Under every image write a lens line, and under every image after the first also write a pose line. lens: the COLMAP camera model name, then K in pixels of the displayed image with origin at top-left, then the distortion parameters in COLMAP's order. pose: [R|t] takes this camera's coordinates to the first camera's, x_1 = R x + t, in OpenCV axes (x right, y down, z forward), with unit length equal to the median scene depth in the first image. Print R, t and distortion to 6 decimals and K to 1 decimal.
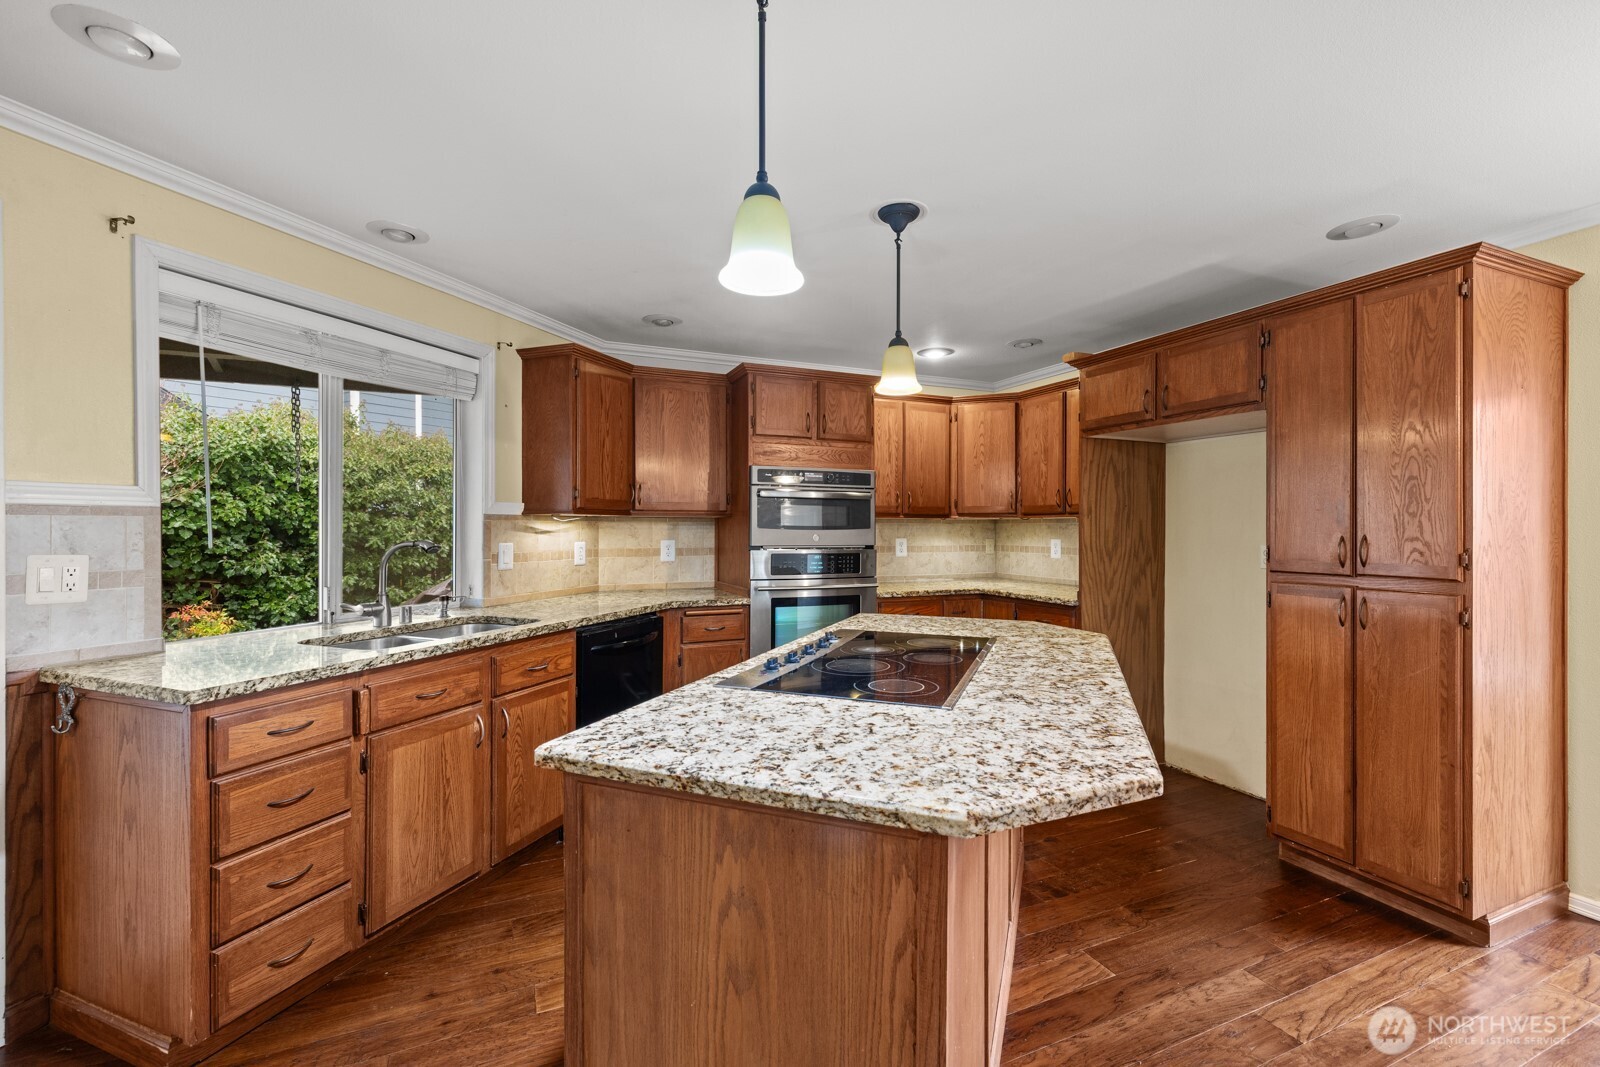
lens RADIAL K [[675.4, 0, 800.0], [0, 675.4, 529.7], [0, 0, 1]] dist [0.001468, 0.000725]
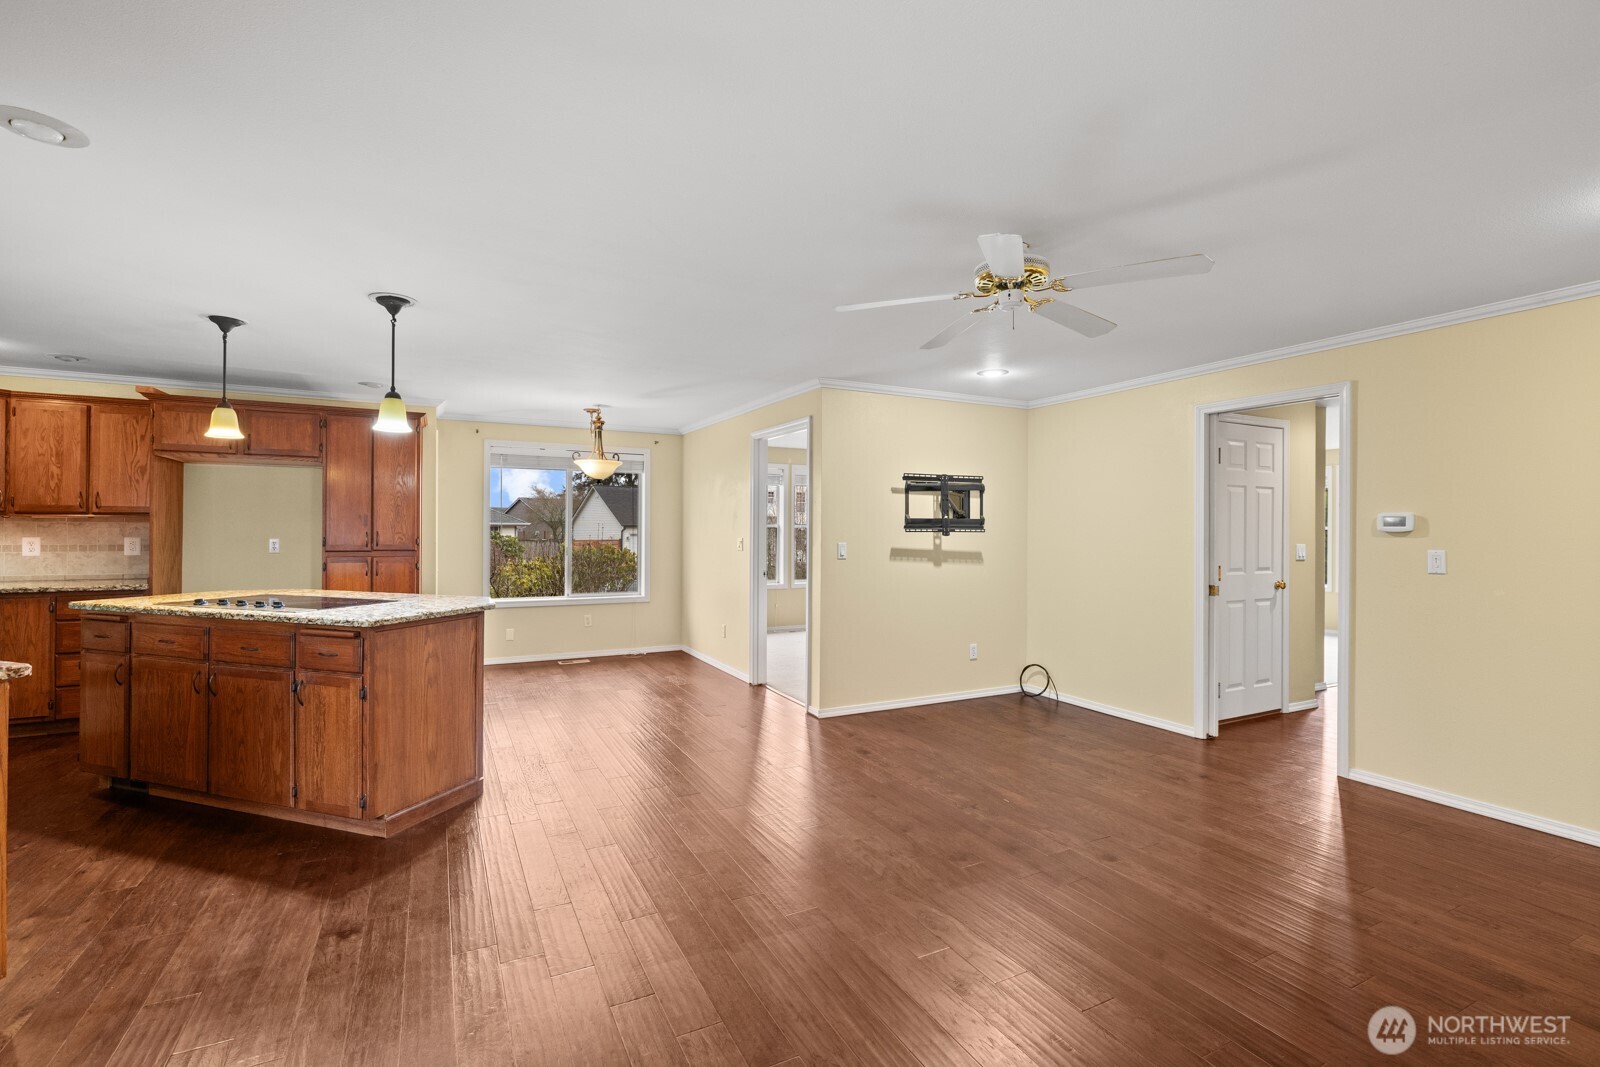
lens RADIAL K [[717.2, 0, 800.0], [0, 717.2, 533.5], [0, 0, 1]] dist [-0.002919, -0.000451]
pose [[-0.057141, -0.007718, 0.998336, -0.972070], [-0.002285, 0.999969, 0.007599, -0.003321], [-0.998364, -0.001847, -0.057157, -0.126343]]
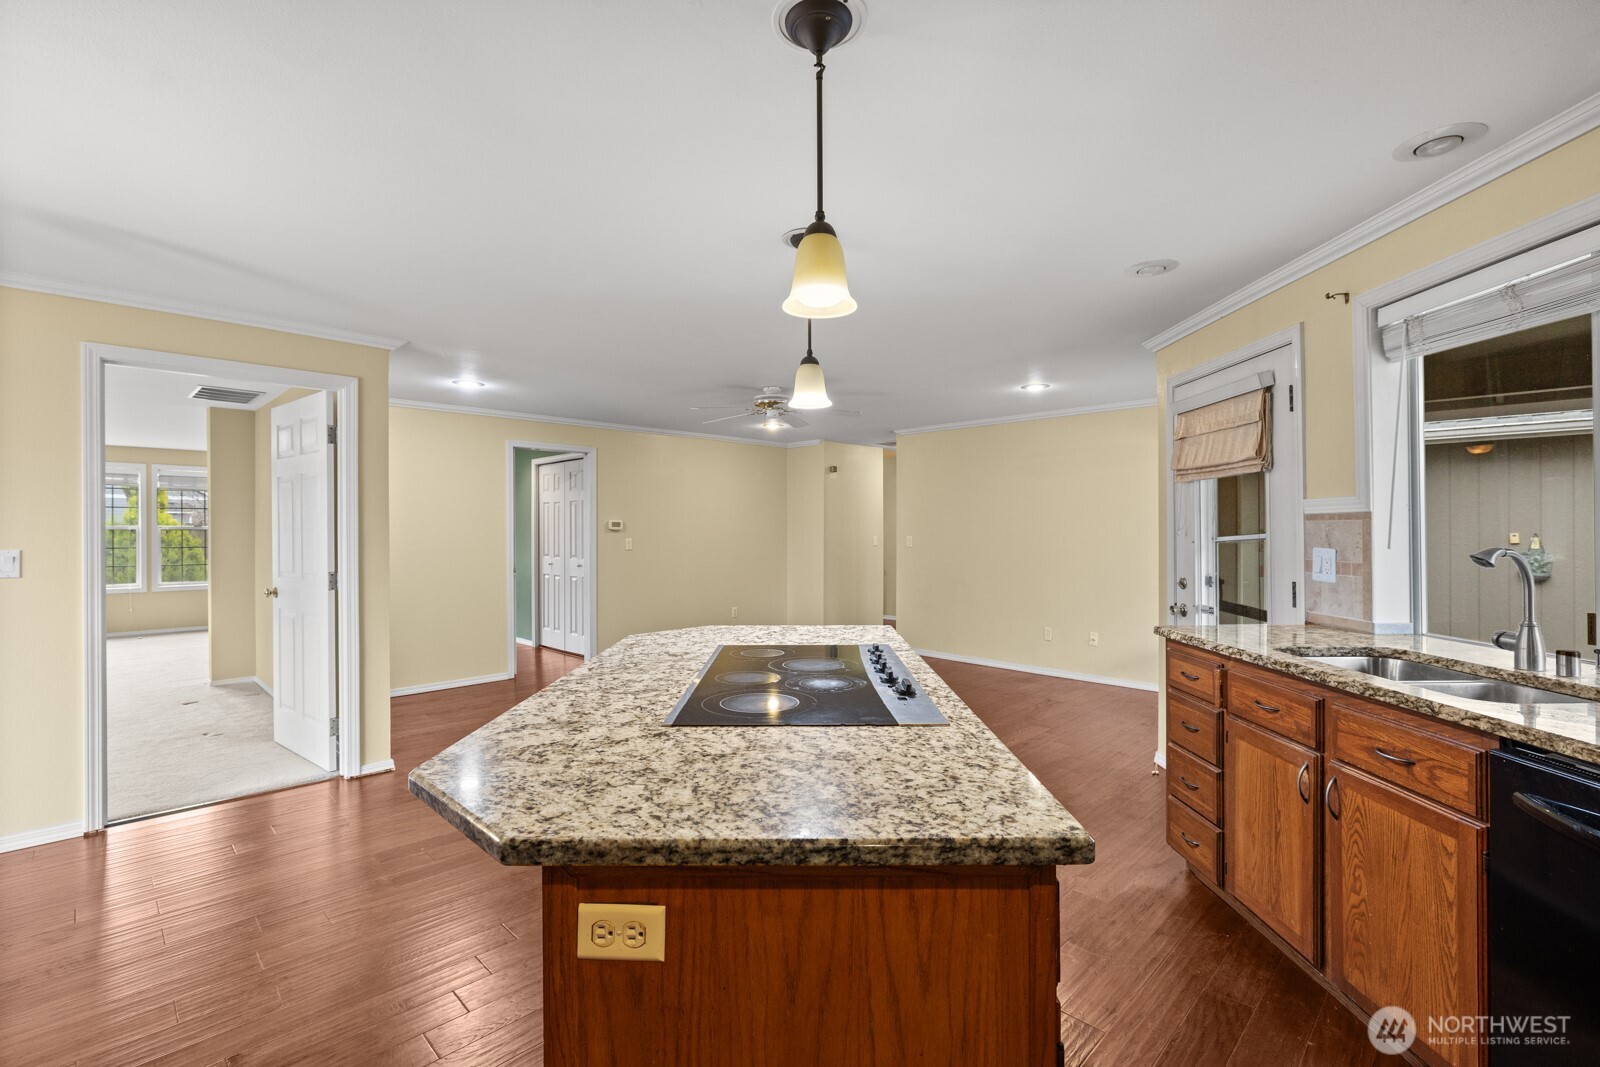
lens RADIAL K [[717.2, 0, 800.0], [0, 717.2, 533.5], [0, 0, 1]] dist [-0.002919, -0.000451]
pose [[-0.929403, 0.003712, -0.369048, 0.256929], [0.001226, 0.999975, 0.006971, -0.003080], [0.369065, 0.006027, -0.929384, 1.016609]]
